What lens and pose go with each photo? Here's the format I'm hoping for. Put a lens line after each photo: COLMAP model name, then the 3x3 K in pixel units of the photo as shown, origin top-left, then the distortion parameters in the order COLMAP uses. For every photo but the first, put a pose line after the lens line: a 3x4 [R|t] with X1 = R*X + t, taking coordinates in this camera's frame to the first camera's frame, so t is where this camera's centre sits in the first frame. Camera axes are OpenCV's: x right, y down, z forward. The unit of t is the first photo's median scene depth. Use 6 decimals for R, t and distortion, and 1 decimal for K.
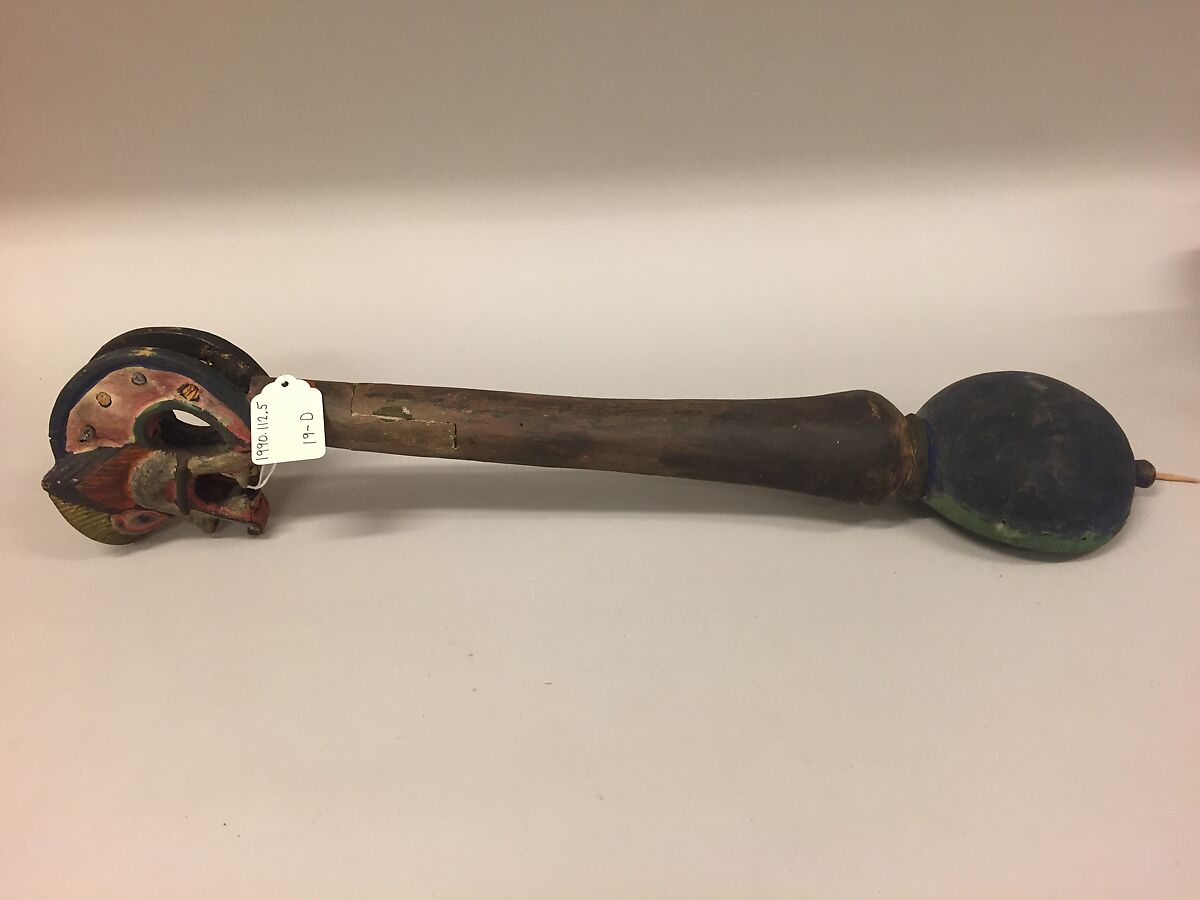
lens RADIAL K [[1016.4, 0, 600.0], [0, 1016.4, 456.9], [0, 0, 1]] dist [0.044014, -0.047991]
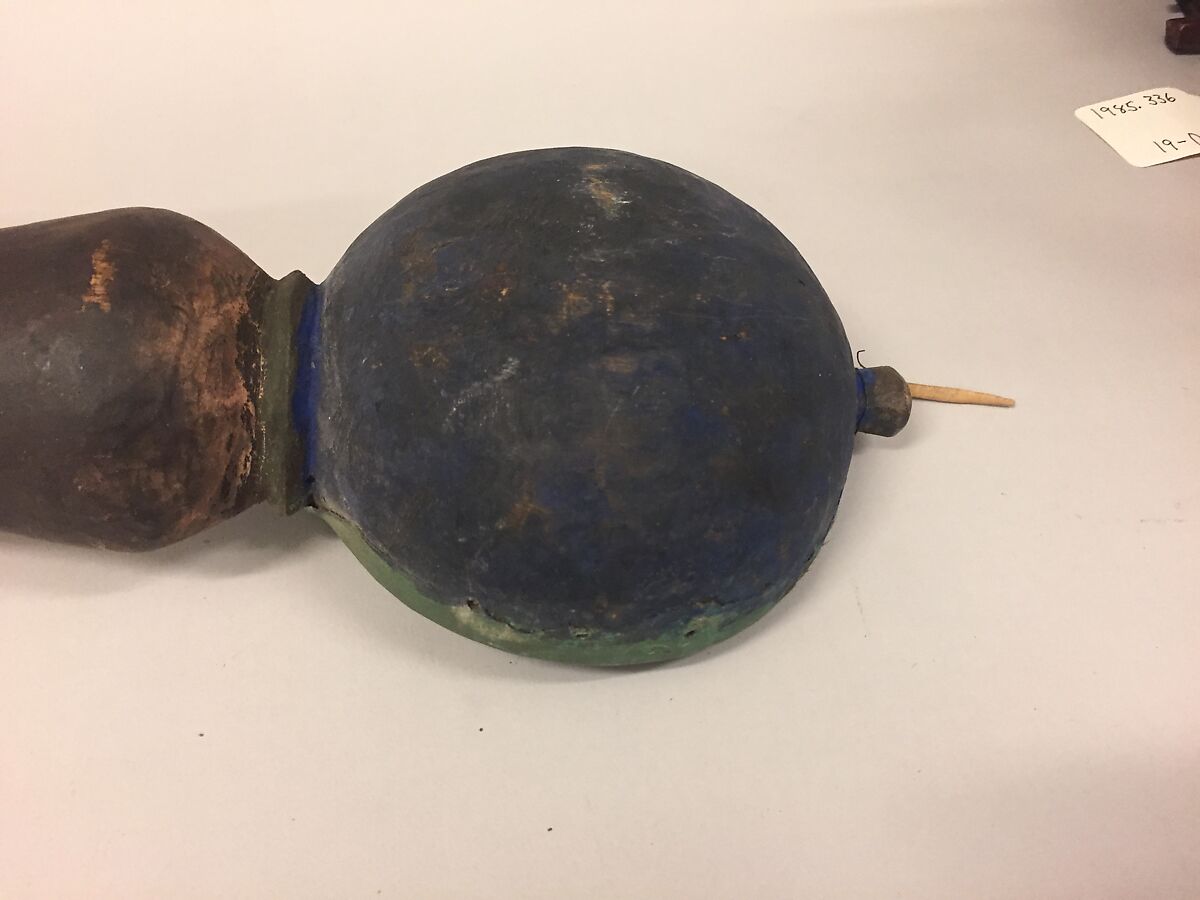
lens RADIAL K [[1016.4, 0, 598.3], [0, 1016.4, 450.7], [0, 0, 1]] dist [0.044014, -0.047991]
pose [[0.992866, -0.046213, 0.109915, 0.396809], [0.018194, 0.969760, 0.243383, -0.072451], [-0.117839, -0.239647, 0.963682, 0.656765]]
